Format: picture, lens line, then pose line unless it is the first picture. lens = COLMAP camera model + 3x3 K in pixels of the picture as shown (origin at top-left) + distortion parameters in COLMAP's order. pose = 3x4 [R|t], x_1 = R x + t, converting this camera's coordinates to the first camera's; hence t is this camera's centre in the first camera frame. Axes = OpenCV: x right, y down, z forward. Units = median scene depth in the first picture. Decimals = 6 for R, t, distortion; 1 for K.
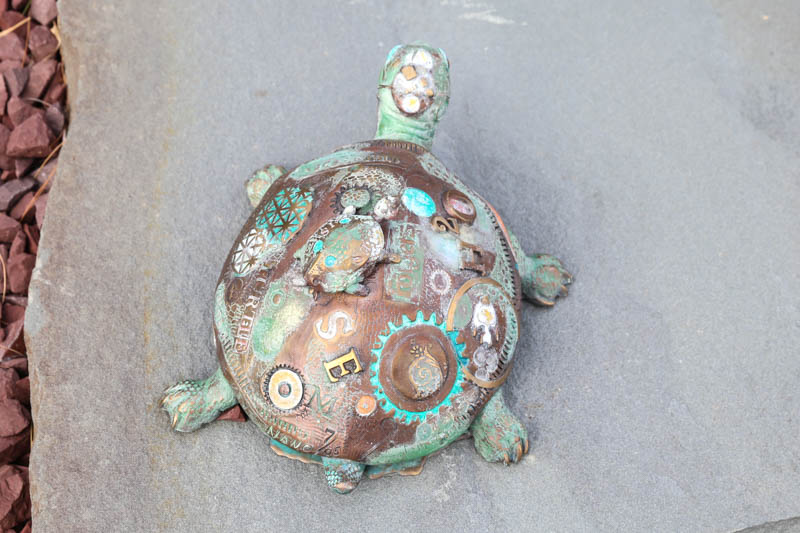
lens RADIAL K [[1494.1, 0, 395.3], [0, 1494.1, 260.2], [0, 0, 1]] dist [0.234755, 0.000000]
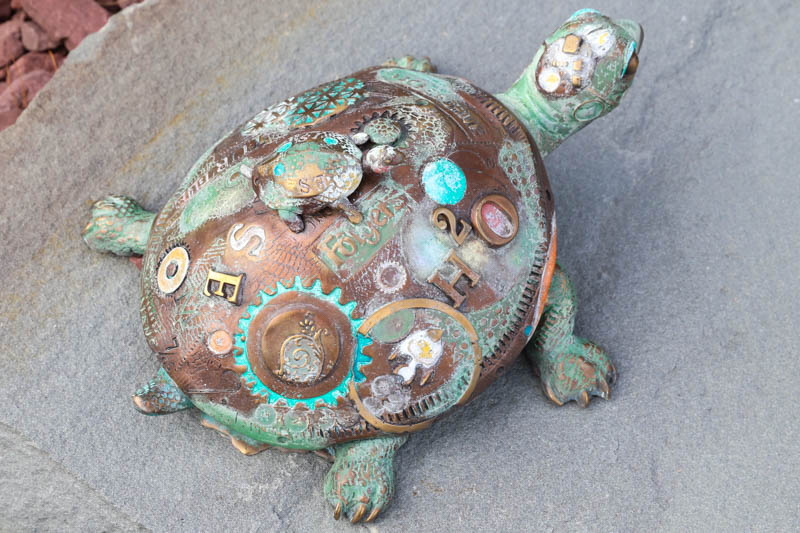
lens RADIAL K [[1776.0, 0, 398.7], [0, 1776.0, 272.4], [0, 0, 1]] dist [0.178655, 0.000000]
pose [[0.730517, 0.586314, -0.350115, 0.350669], [-0.560364, 0.807690, 0.183383, -0.157261], [0.390304, 0.062227, 0.918581, 0.145089]]
